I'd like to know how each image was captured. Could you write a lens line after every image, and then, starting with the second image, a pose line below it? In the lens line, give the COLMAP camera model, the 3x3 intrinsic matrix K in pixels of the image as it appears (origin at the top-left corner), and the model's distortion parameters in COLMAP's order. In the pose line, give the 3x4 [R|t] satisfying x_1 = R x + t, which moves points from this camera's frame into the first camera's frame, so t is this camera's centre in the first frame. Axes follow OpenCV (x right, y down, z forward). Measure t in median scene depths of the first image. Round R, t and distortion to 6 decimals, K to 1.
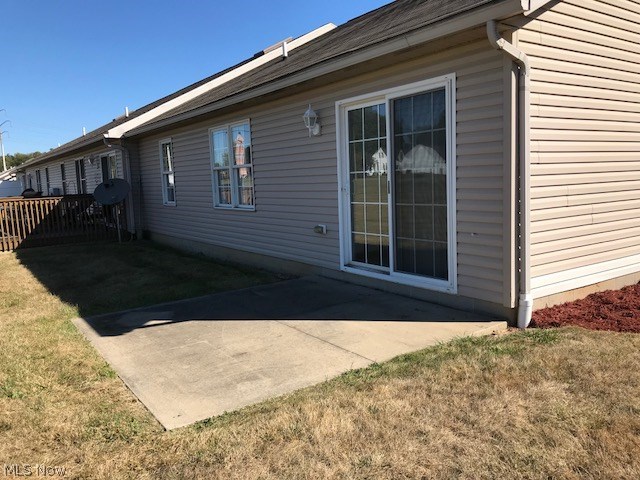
lens RADIAL K [[525.8, 0, 315.4], [0, 525.8, 241.3], [0, 0, 1]] dist [0.052398, -0.071128]
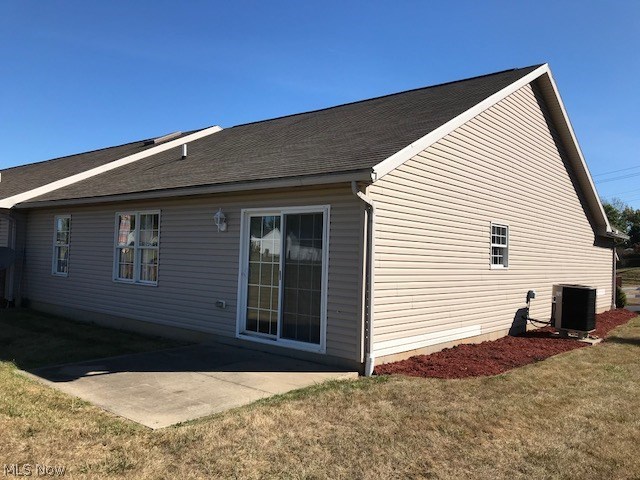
lens RADIAL K [[525.8, 0, 322.2], [0, 525.8, 237.3], [0, 0, 1]] dist [0.052398, -0.071128]
pose [[0.958132, 0.080096, 0.274897, -0.169689], [-0.036101, 0.986209, -0.161521, 0.020811], [-0.284043, 0.144834, 0.947809, -0.422573]]
